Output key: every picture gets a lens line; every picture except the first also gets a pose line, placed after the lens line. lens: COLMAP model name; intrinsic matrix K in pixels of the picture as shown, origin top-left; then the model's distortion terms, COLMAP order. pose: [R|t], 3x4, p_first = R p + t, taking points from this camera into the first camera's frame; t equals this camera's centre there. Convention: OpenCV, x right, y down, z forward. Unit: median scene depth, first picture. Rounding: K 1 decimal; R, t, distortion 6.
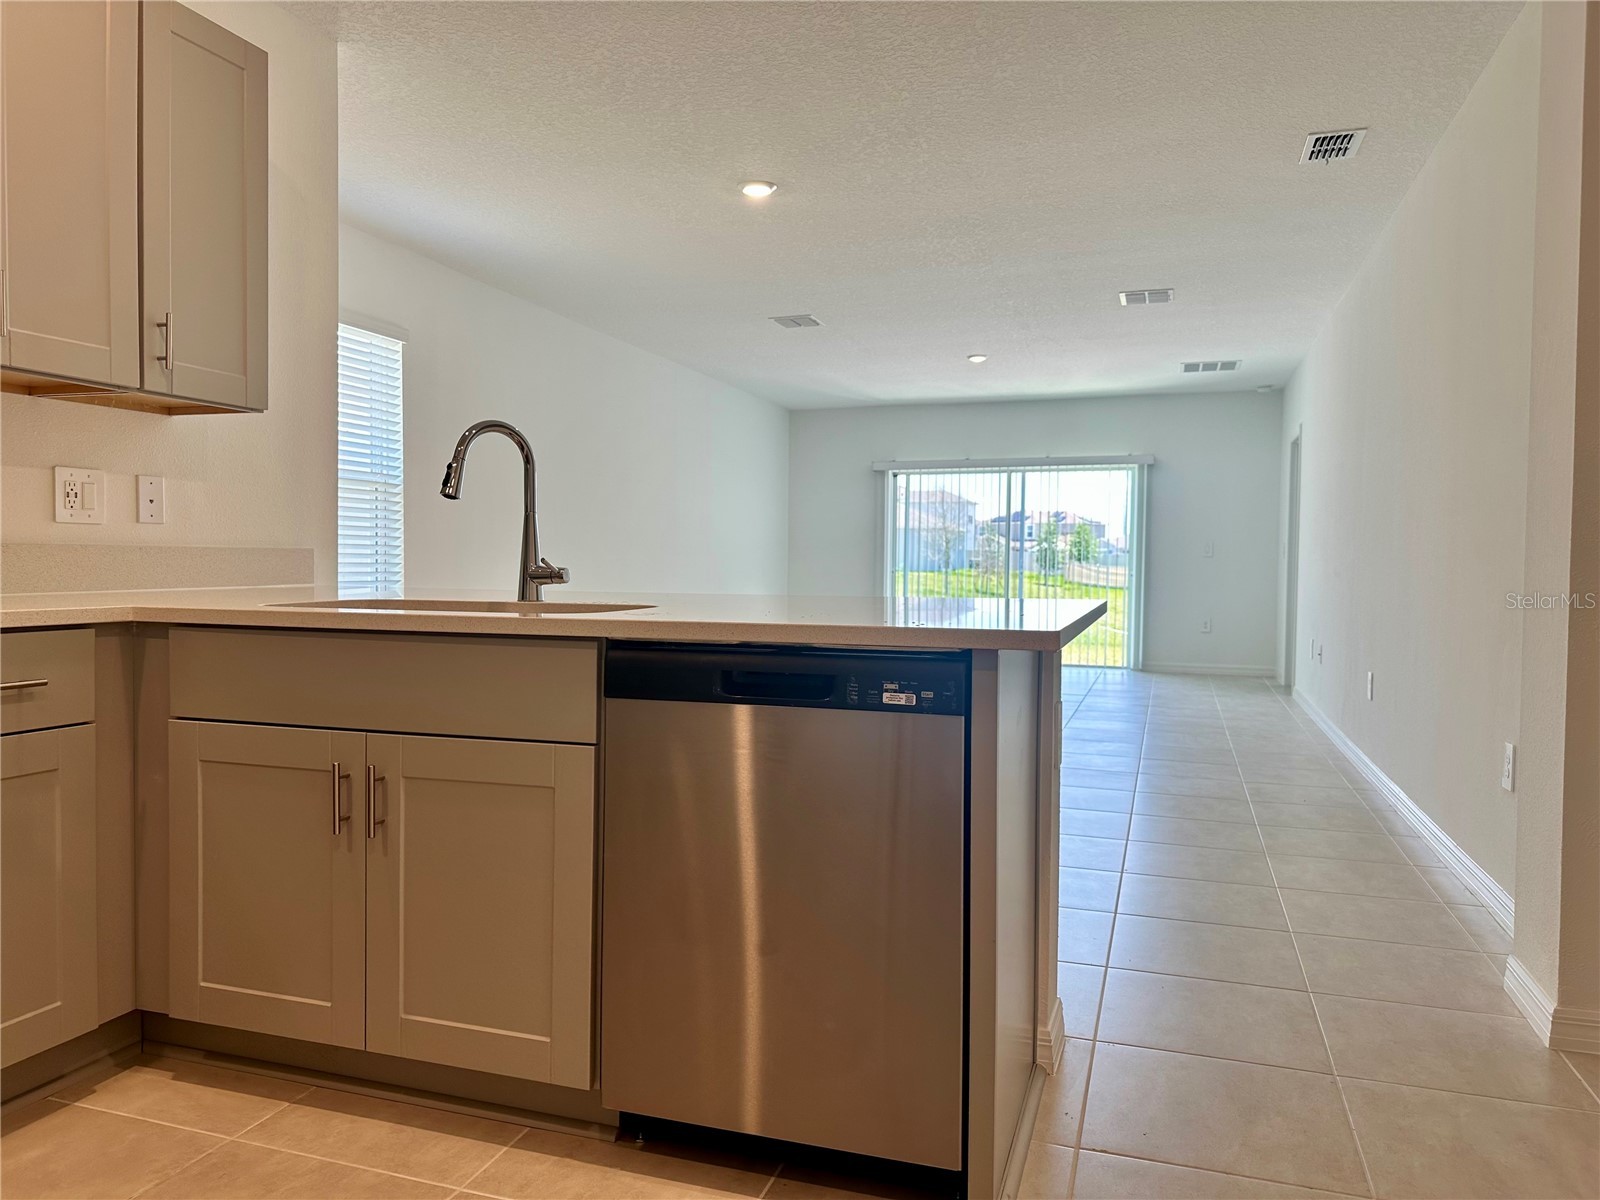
lens RADIAL K [[1124.2, 0, 825.7], [0, 1124.2, 605.4], [0, 0, 1]] dist [0.090611, -0.163623]
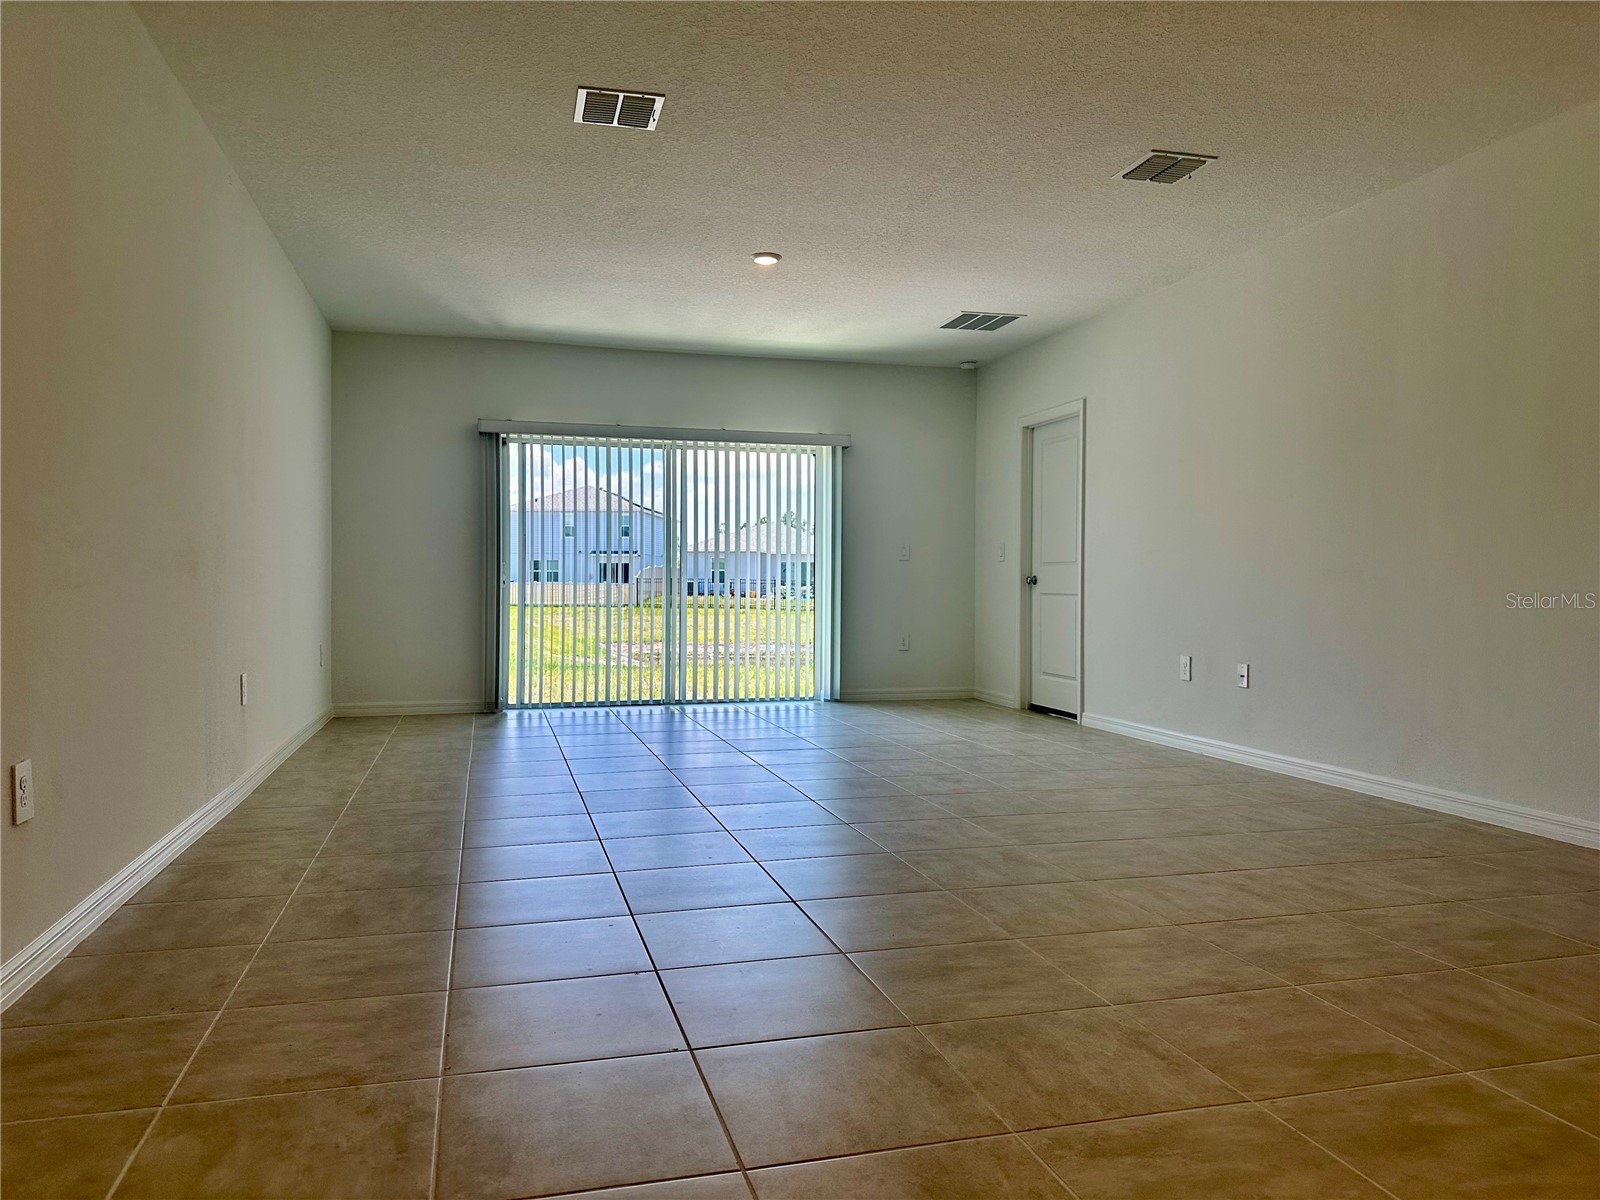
lens RADIAL K [[1099.2, 0, 800.0], [0, 1099.2, 600.0], [0, 0, 1]] dist [0.006749, 0.001980]
pose [[0.840998, -0.016102, 0.540798, -0.170054], [0.027116, 0.999555, -0.012406, -0.005603], [-0.540358, 0.025098, 0.841061, 0.362552]]
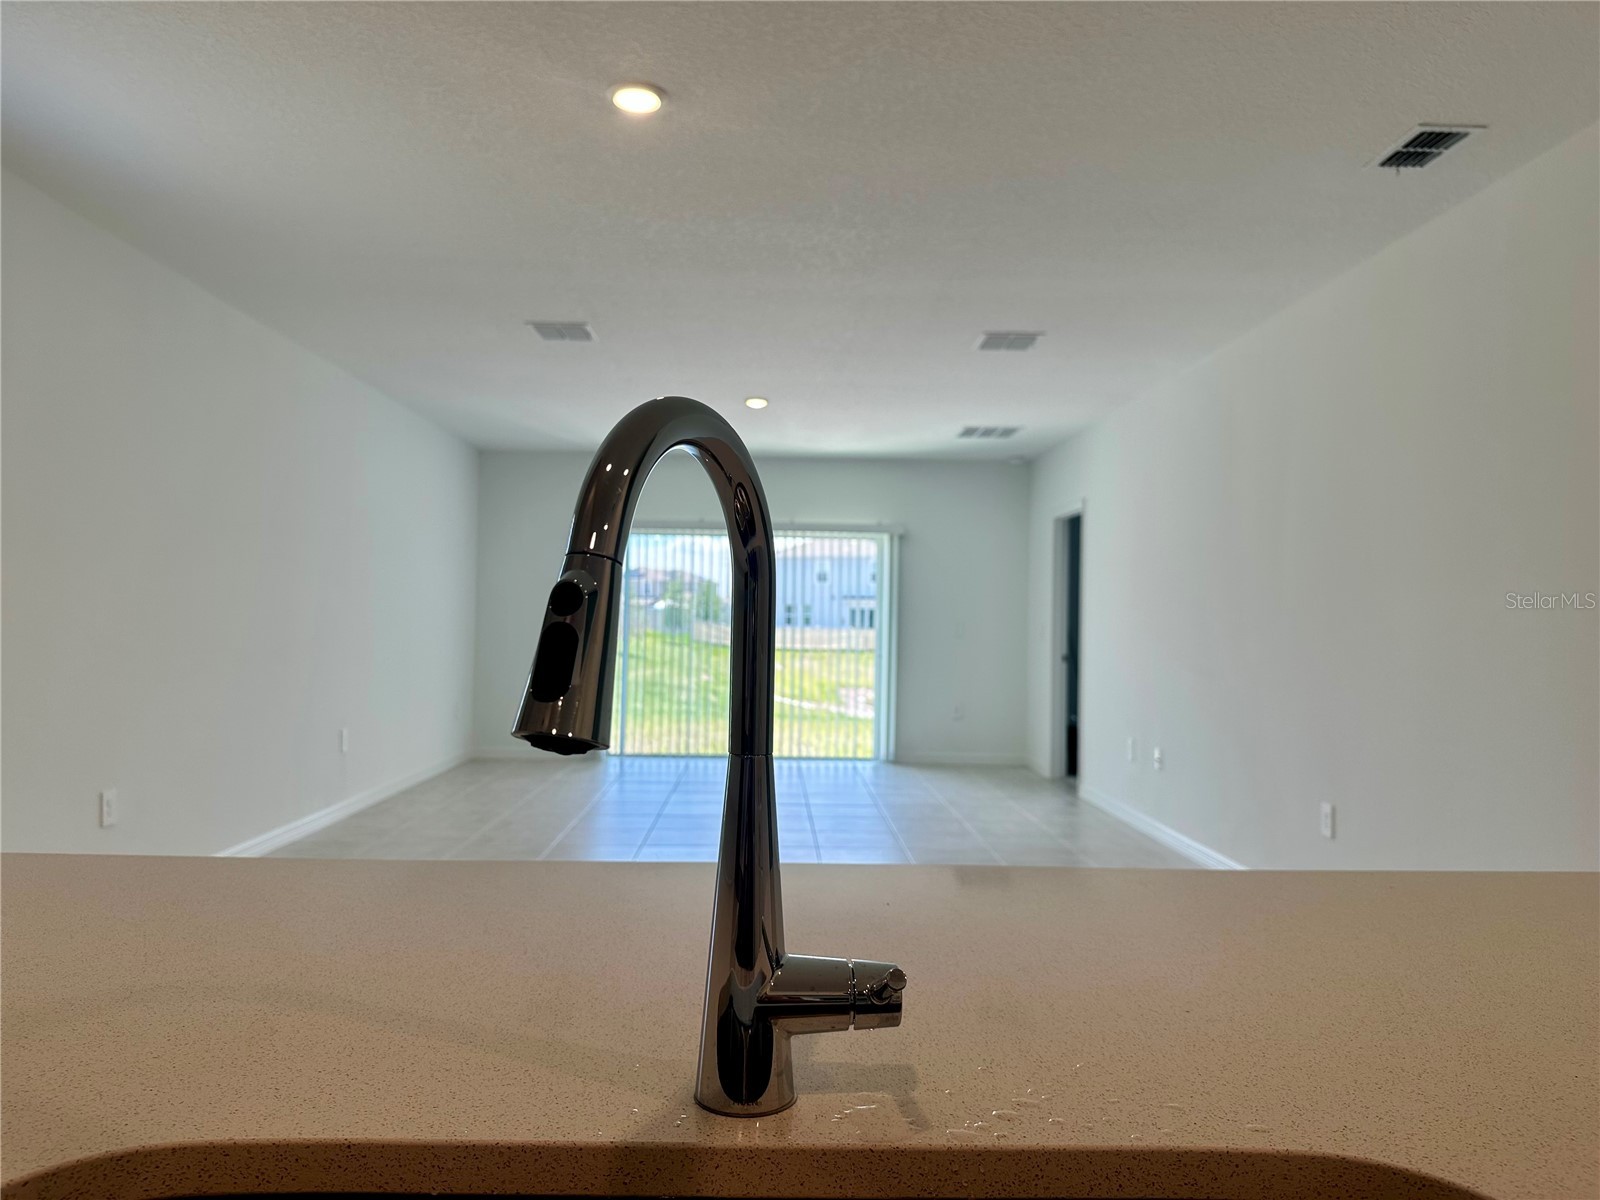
lens RADIAL K [[1124.2, 0, 825.7], [0, 1124.2, 605.4], [0, 0, 1]] dist [0.090611, -0.163623]
pose [[0.940819, 0.012703, 0.338672, -0.078165], [0.003972, 0.998815, -0.048498, -0.024297], [-0.338887, 0.046973, 0.939654, 0.174069]]
